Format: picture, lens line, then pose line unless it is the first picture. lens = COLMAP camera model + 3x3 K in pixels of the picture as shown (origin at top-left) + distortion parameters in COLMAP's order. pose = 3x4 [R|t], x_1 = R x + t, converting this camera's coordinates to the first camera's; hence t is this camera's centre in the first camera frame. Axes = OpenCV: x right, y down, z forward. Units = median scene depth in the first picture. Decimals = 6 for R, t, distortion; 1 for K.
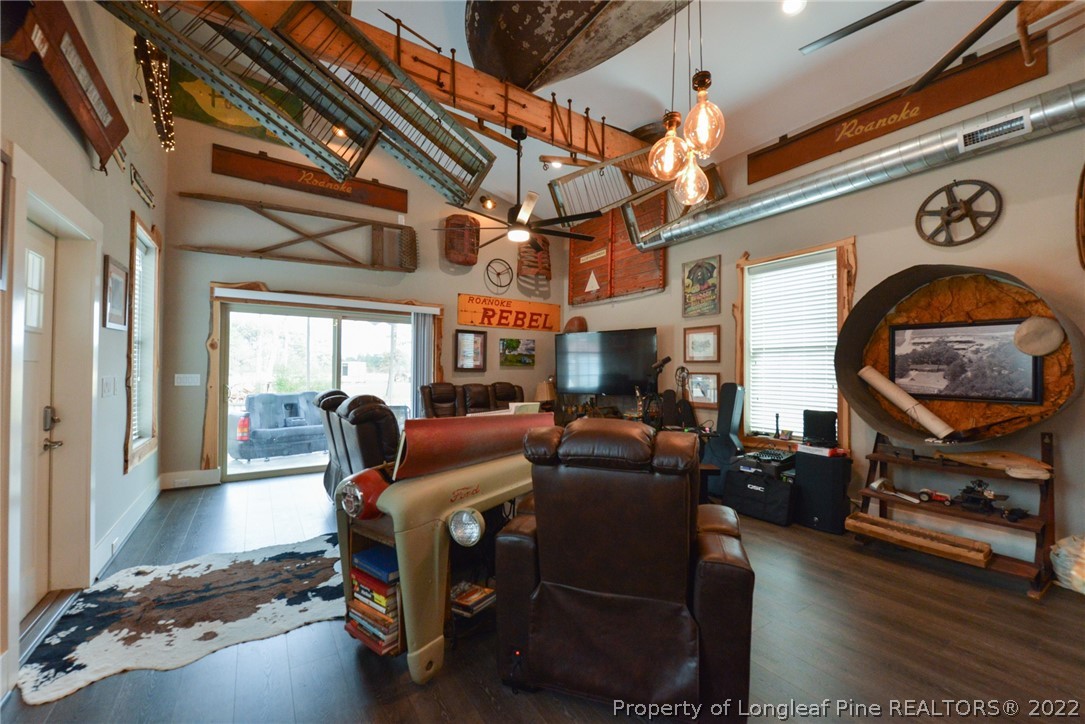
lens RADIAL K [[430.9, 0, 539.8], [0, 430.9, 365.3], [0, 0, 1]] dist [-0.010988, -0.000279]
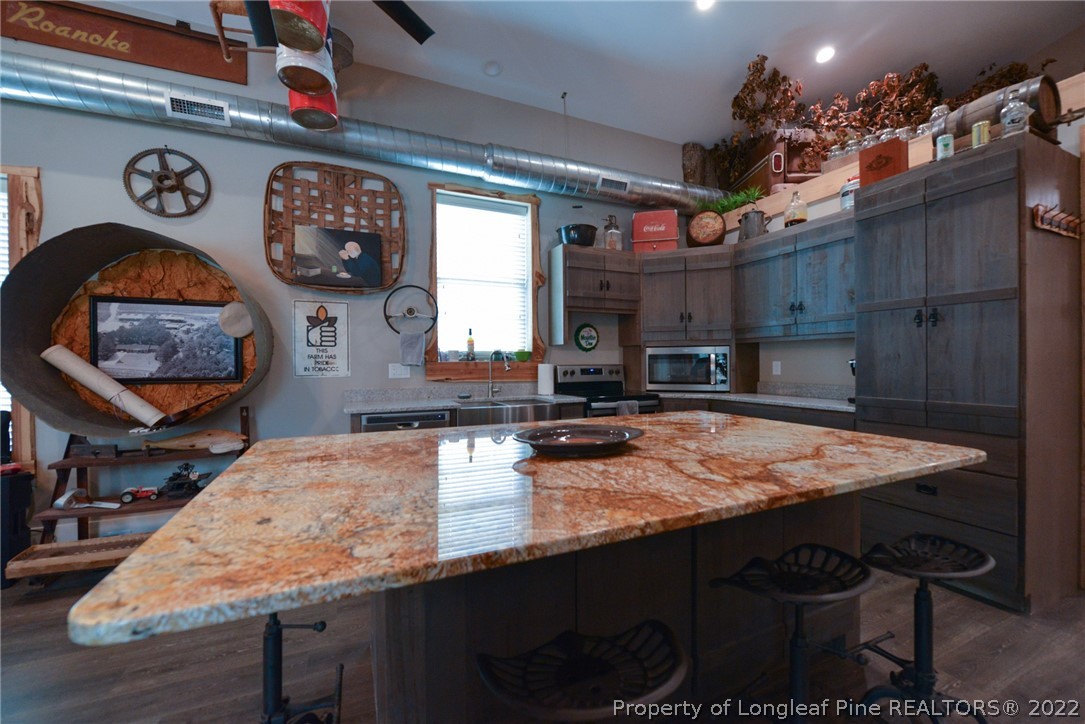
lens RADIAL K [[430.9, 0, 540.2], [0, 430.9, 364.3], [0, 0, 1]] dist [-0.010988, -0.000279]
pose [[0.172332, -0.020323, 0.984829, 0.196989], [-0.001124, 0.999782, 0.020828, 0.020790], [-0.985038, -0.004697, 0.172272, 0.035750]]
